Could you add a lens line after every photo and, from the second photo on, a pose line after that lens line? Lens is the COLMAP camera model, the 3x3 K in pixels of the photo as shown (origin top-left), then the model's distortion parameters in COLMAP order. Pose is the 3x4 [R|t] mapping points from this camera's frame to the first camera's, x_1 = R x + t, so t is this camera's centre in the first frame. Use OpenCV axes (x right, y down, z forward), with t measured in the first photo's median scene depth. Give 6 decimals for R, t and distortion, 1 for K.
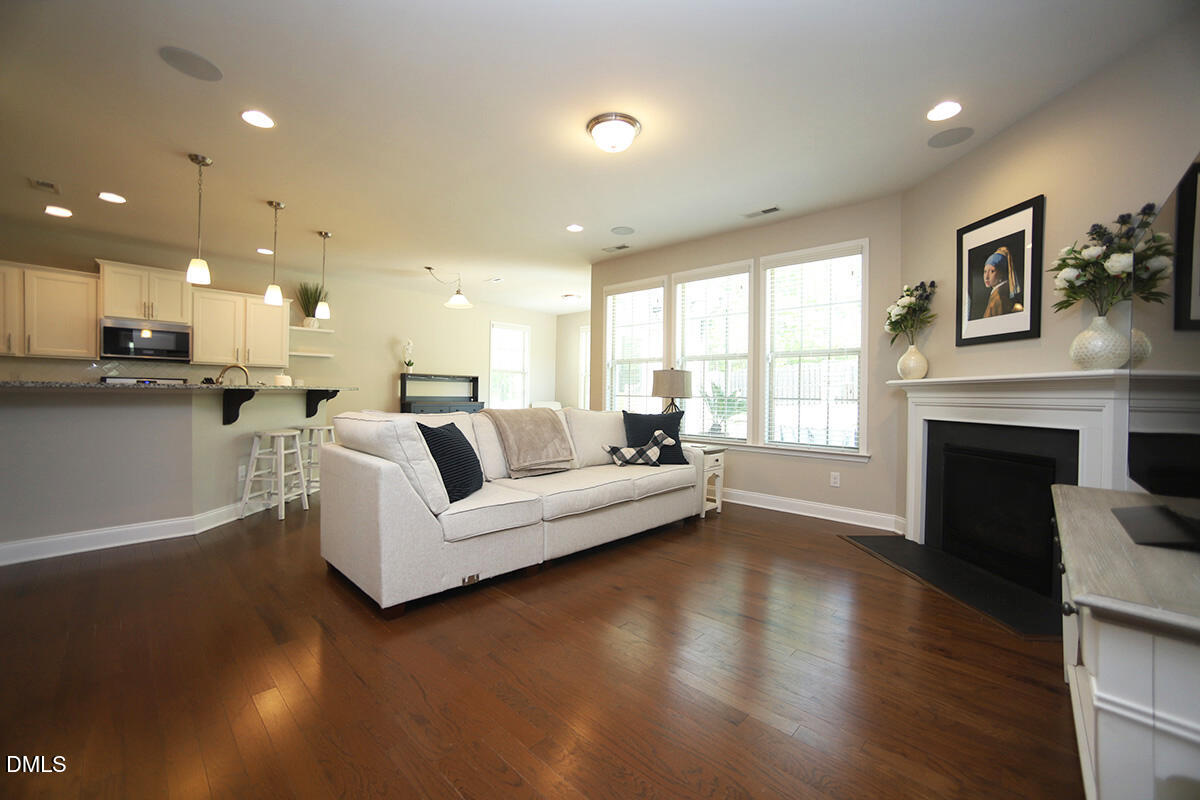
lens RADIAL K [[474.0, 0, 605.4], [0, 474.0, 397.0], [0, 0, 1]] dist [-0.025527, 0.002682]
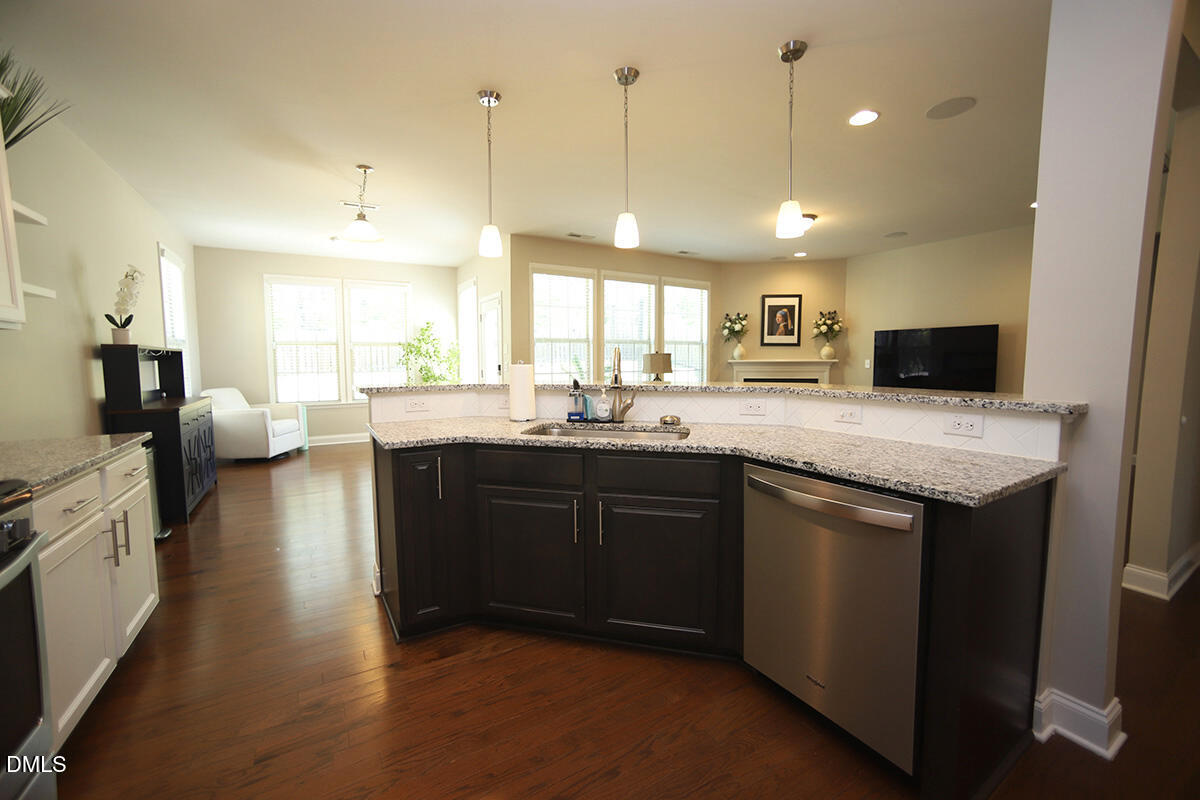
lens RADIAL K [[474.0, 0, 622.1], [0, 474.0, 400.4], [0, 0, 1]] dist [-0.025527, 0.002682]
pose [[0.267977, -0.096800, 0.958550, -1.741393], [0.015481, 0.995244, 0.096178, -0.079536], [-0.963301, -0.010934, 0.268201, 1.067720]]
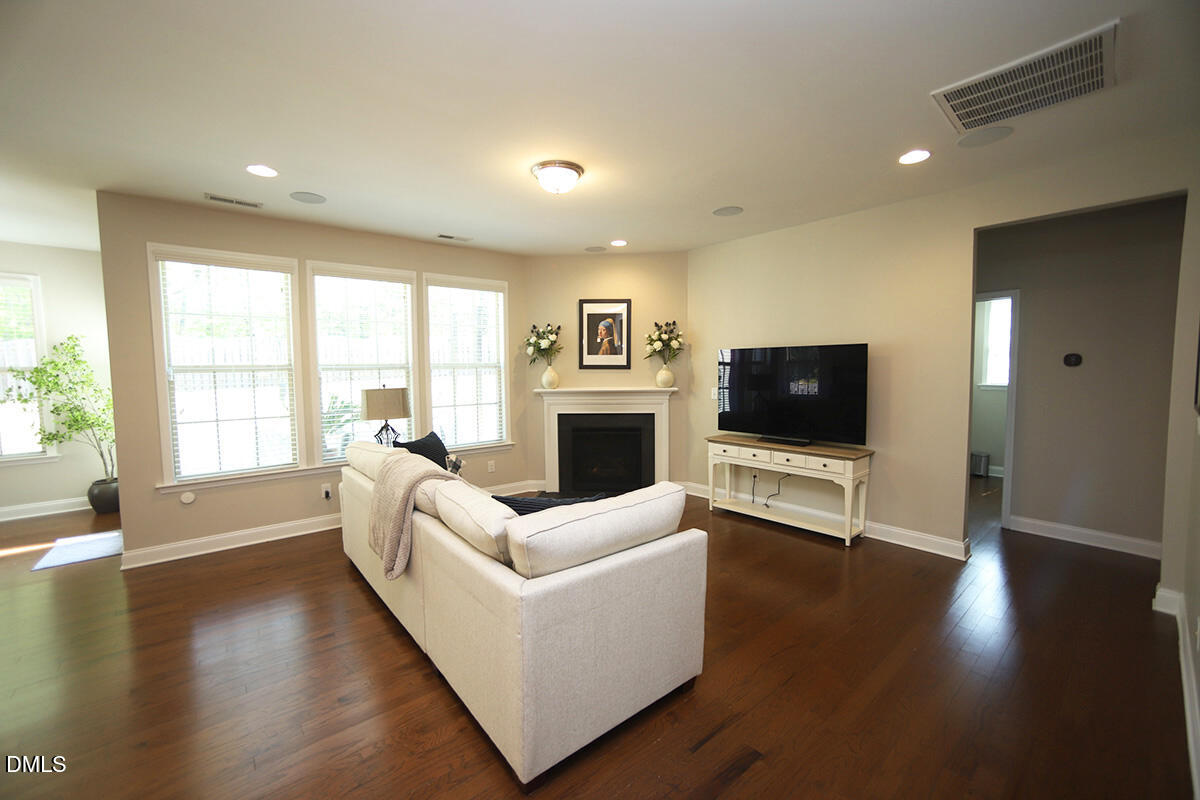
lens RADIAL K [[474.0, 0, 597.8], [0, 474.0, 394.1], [0, 0, 1]] dist [-0.025527, 0.002682]
pose [[0.159583, -0.067746, 0.984857, -0.957984], [0.021406, 0.997645, 0.065157, -0.133076], [-0.986952, 0.010684, 0.160658, 0.685265]]
